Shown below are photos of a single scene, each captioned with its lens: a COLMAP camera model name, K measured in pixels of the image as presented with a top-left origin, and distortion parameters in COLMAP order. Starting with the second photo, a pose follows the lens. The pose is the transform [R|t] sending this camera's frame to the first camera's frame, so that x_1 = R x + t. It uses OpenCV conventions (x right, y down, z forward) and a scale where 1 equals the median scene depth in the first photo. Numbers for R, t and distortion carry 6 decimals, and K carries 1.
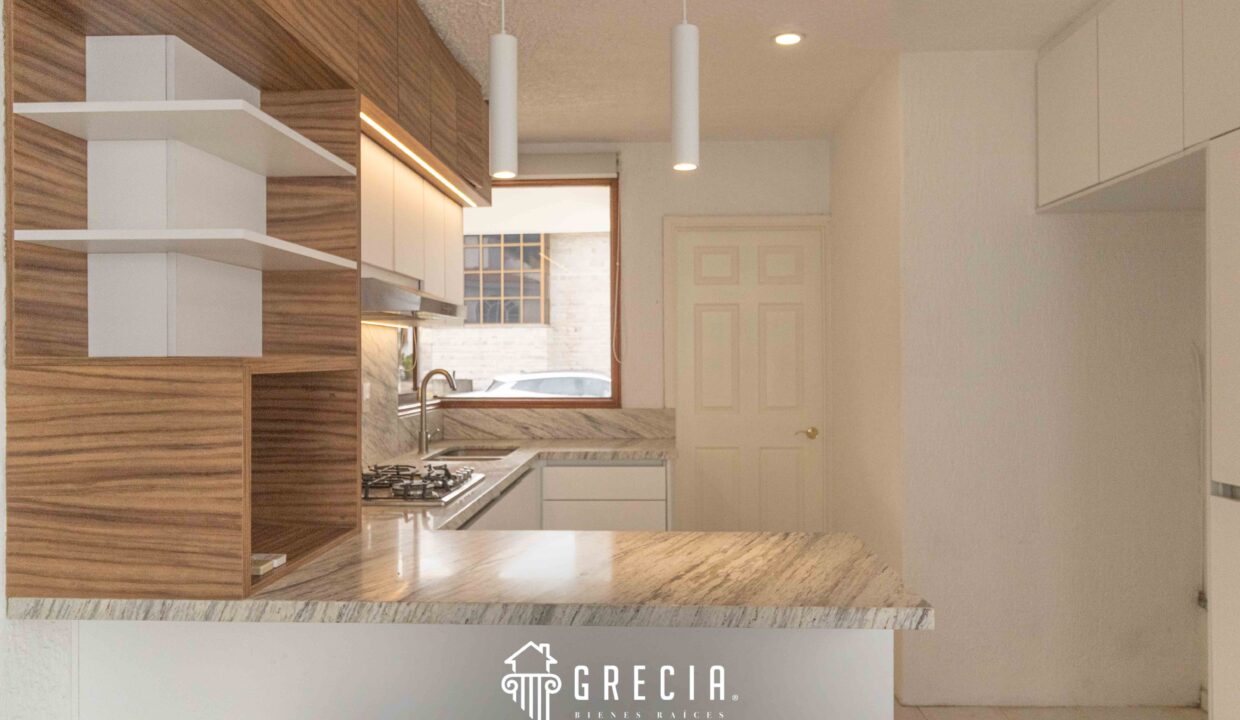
lens RADIAL K [[842.1, 0, 619.2], [0, 842.1, 359.4], [0, 0, 1]] dist [0.020860, -0.001052]
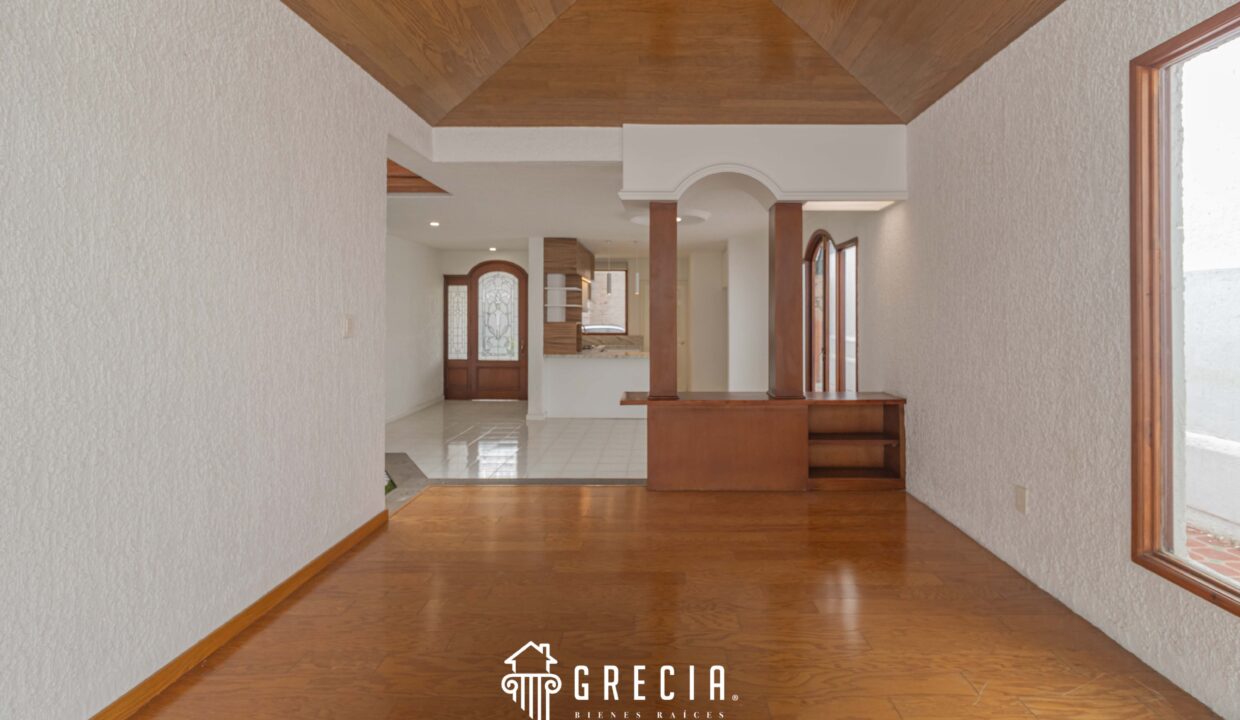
lens RADIAL K [[576.9, 0, 654.5], [0, 576.9, 318.7], [0, 0, 1]] dist [-0.000819, -0.000914]
pose [[0.999163, 0.006416, 0.040390, 0.018486], [-0.006466, 0.999978, 0.001117, -0.017654], [-0.040382, -0.001377, 0.999183, -1.642700]]
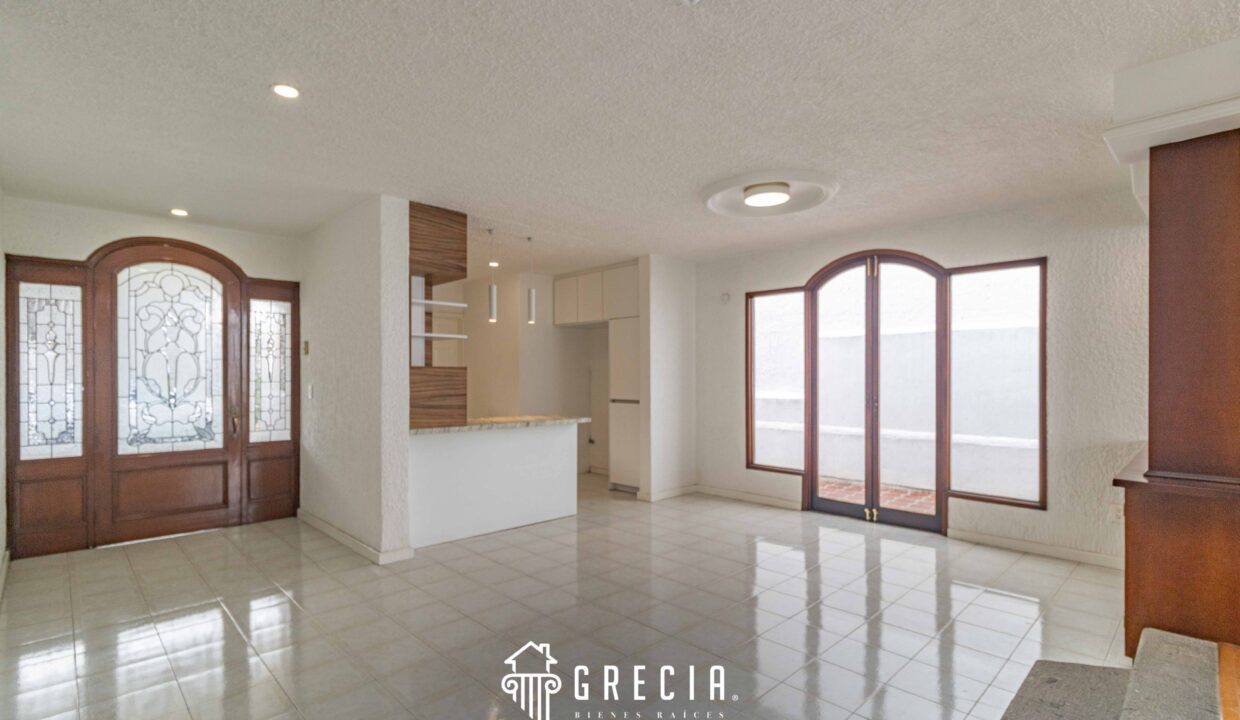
lens RADIAL K [[576.9, 0, 605.3], [0, 576.9, 377.5], [0, 0, 1]] dist [-0.000819, -0.000914]
pose [[0.699791, 0.000757, 0.714348, -0.784497], [0.000345, 0.999999, -0.001398, 0.020998], [-0.714348, 0.001225, 0.699790, -0.572592]]
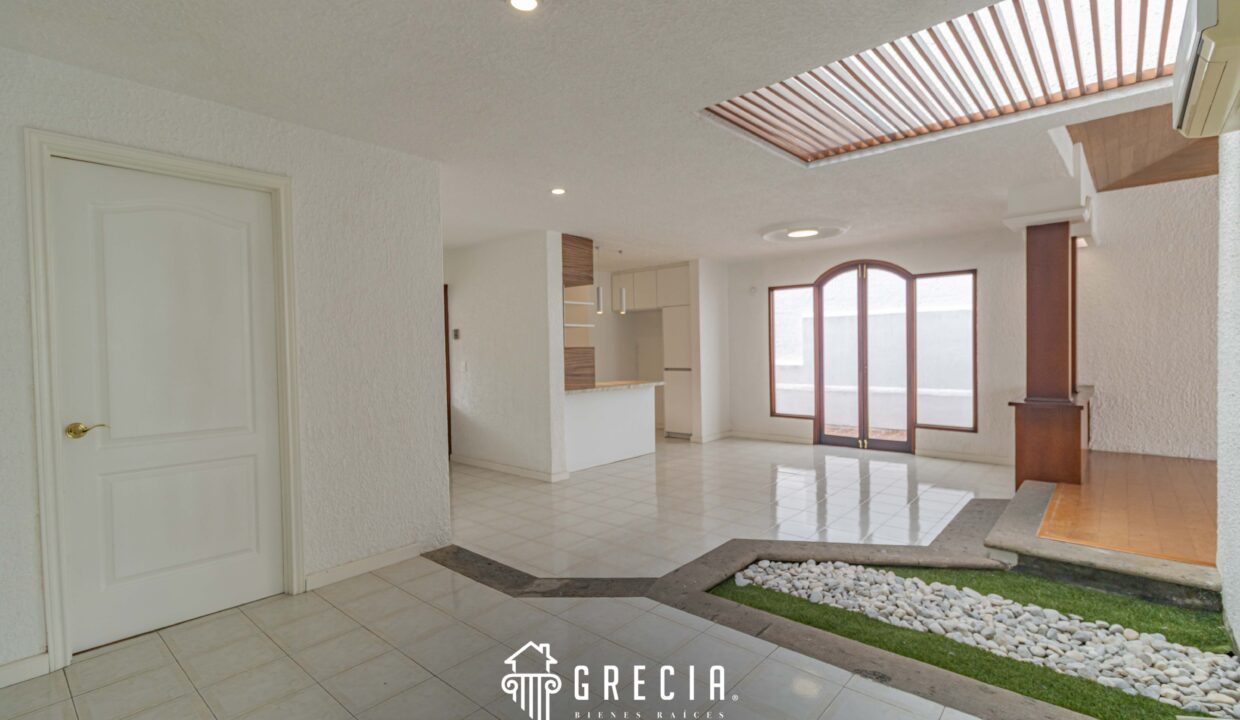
lens RADIAL K [[576.9, 0, 615.0], [0, 576.9, 362.2], [0, 0, 1]] dist [-0.000819, -0.000914]
pose [[0.634892, -0.029617, 0.772033, -1.371523], [0.019234, 0.999561, 0.022529, 0.006333], [-0.772361, 0.000546, 0.635183, -0.655854]]
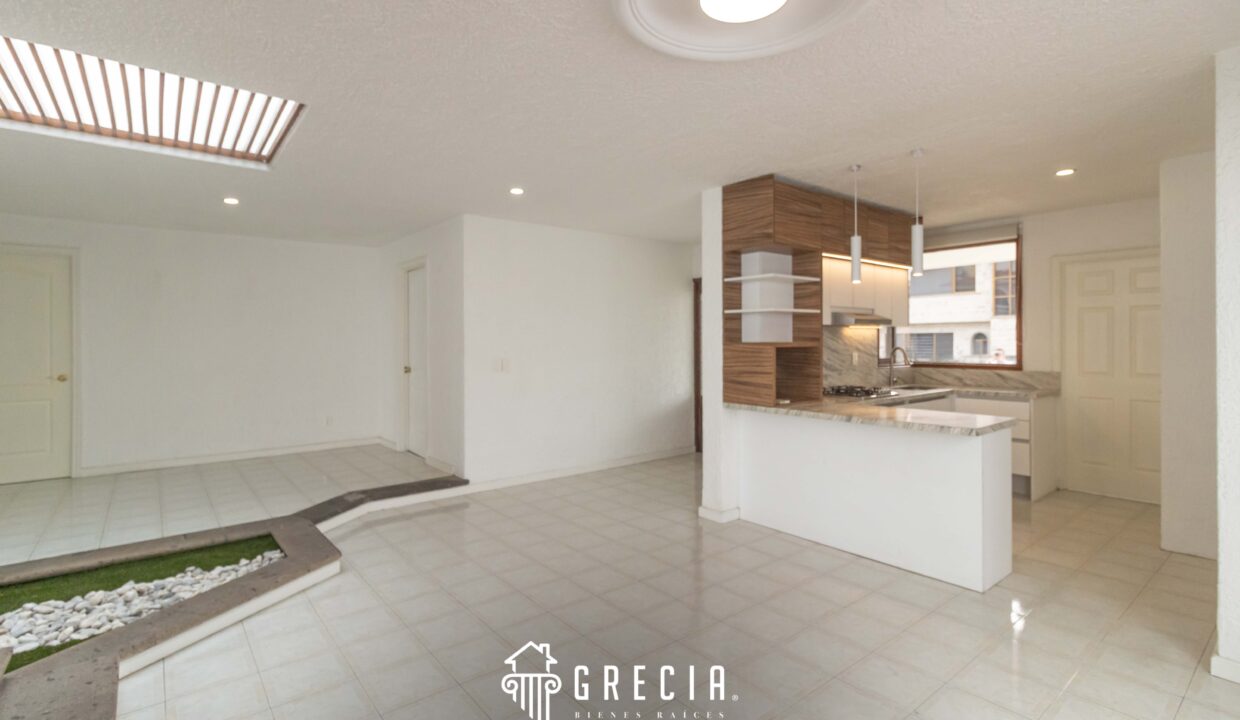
lens RADIAL K [[576.9, 0, 612.9], [0, 576.9, 347.5], [0, 0, 1]] dist [-0.000819, -0.000914]
pose [[0.654901, 0.008026, -0.755672, 0.402044], [0.000547, 0.999938, 0.011094, -0.003685], [0.755715, -0.007679, 0.654856, -0.474049]]
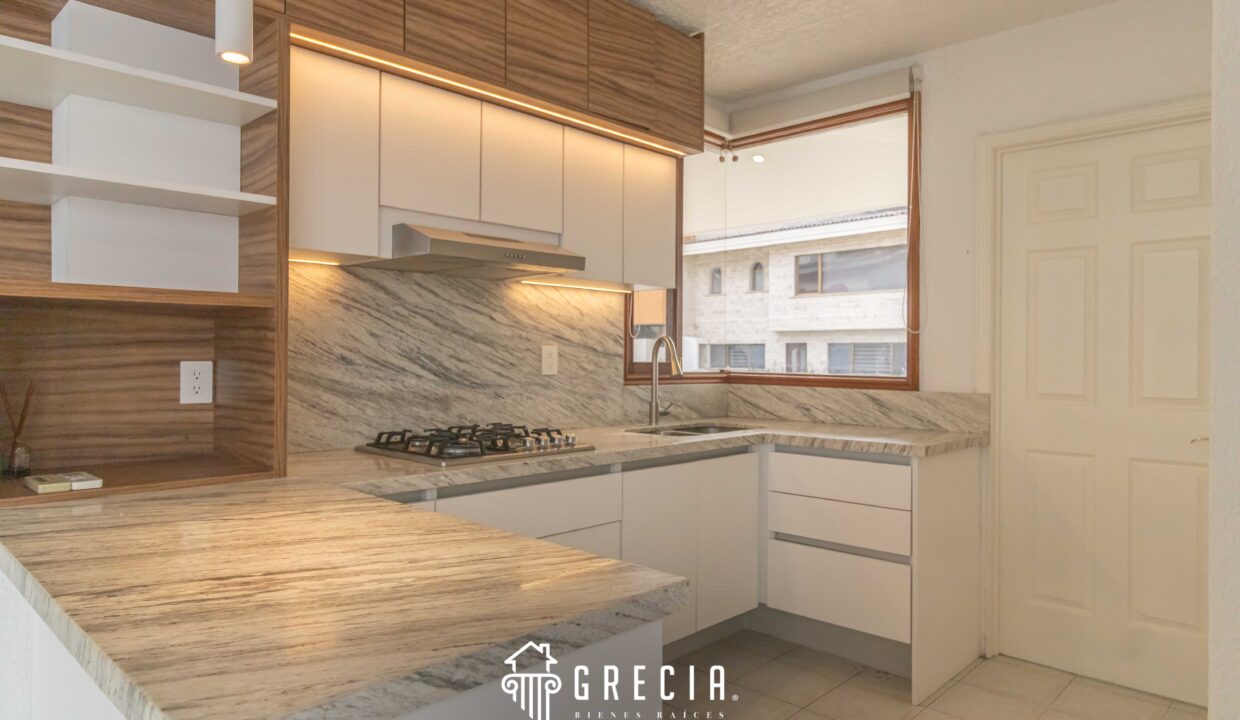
lens RADIAL K [[768.0, 0, 621.6], [0, 768.0, 360.0], [0, 0, 1]] dist [0.002673, 0.000213]
pose [[0.753791, 0.013369, -0.656978, 0.308035], [-0.012950, 0.999901, 0.005488, 0.033391], [0.656986, 0.004371, 0.753890, 0.322237]]
